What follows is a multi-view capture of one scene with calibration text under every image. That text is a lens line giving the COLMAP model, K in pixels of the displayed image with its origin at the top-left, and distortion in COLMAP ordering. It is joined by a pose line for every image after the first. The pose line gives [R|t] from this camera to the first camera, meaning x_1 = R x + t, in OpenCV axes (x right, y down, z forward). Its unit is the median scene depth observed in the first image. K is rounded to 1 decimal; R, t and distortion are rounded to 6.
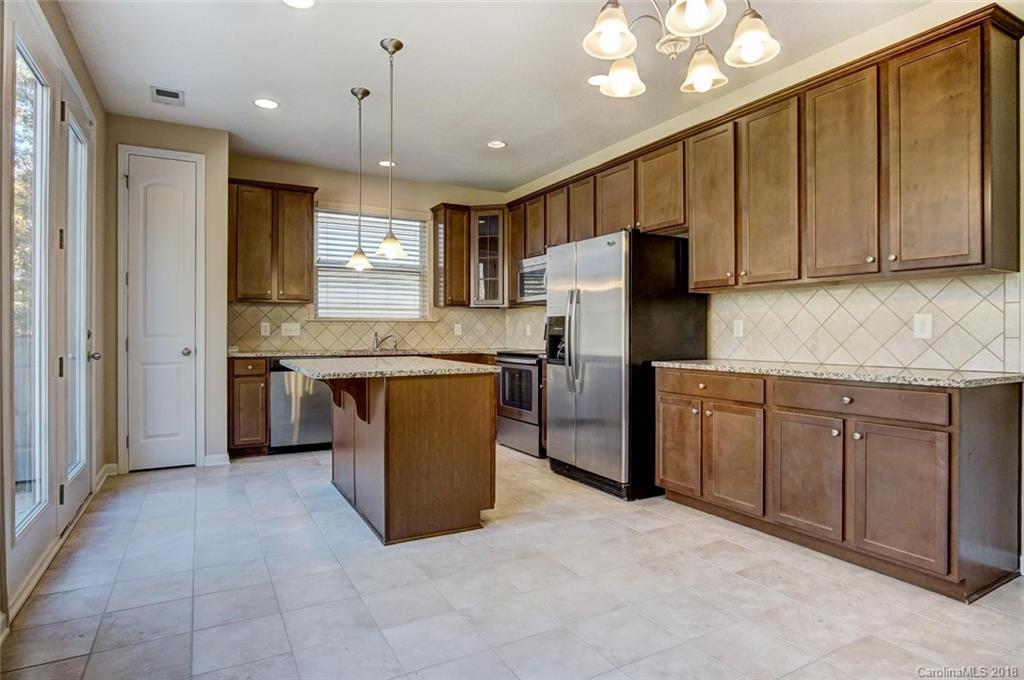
lens RADIAL K [[567.7, 0, 511.8], [0, 567.7, 335.2], [0, 0, 1]] dist [-0.001249, -0.000168]
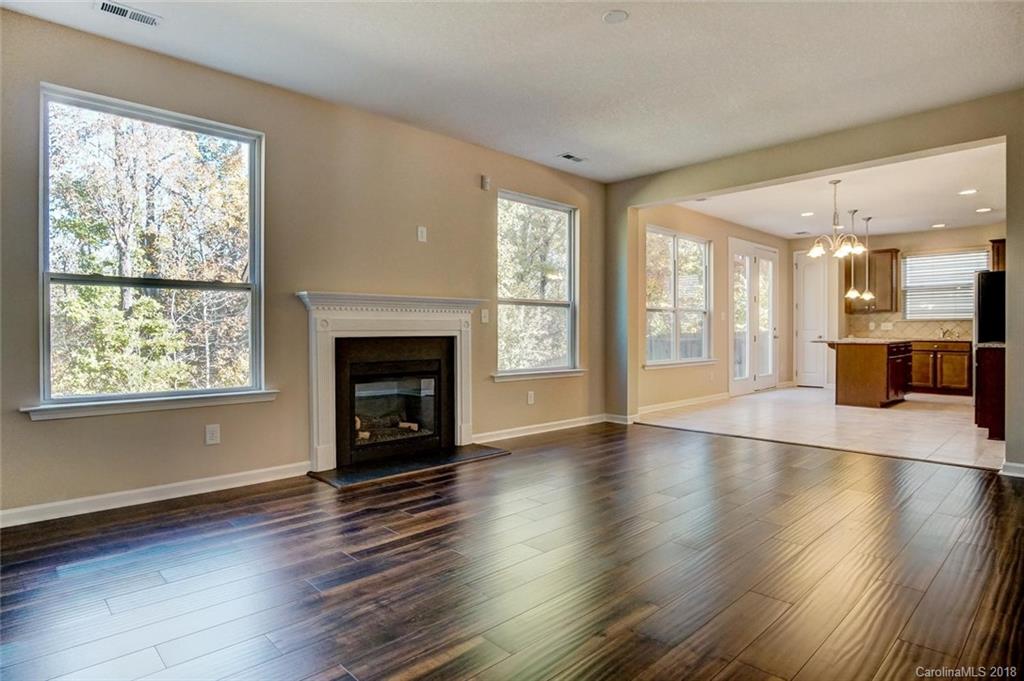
lens RADIAL K [[567.7, 0, 511.5], [0, 567.7, 338.1], [0, 0, 1]] dist [-0.001249, -0.000168]
pose [[0.267516, 0.009898, -0.963503, 1.049827], [-0.003726, 0.999950, 0.009238, 0.015124], [0.963546, 0.001119, 0.267539, -0.649323]]
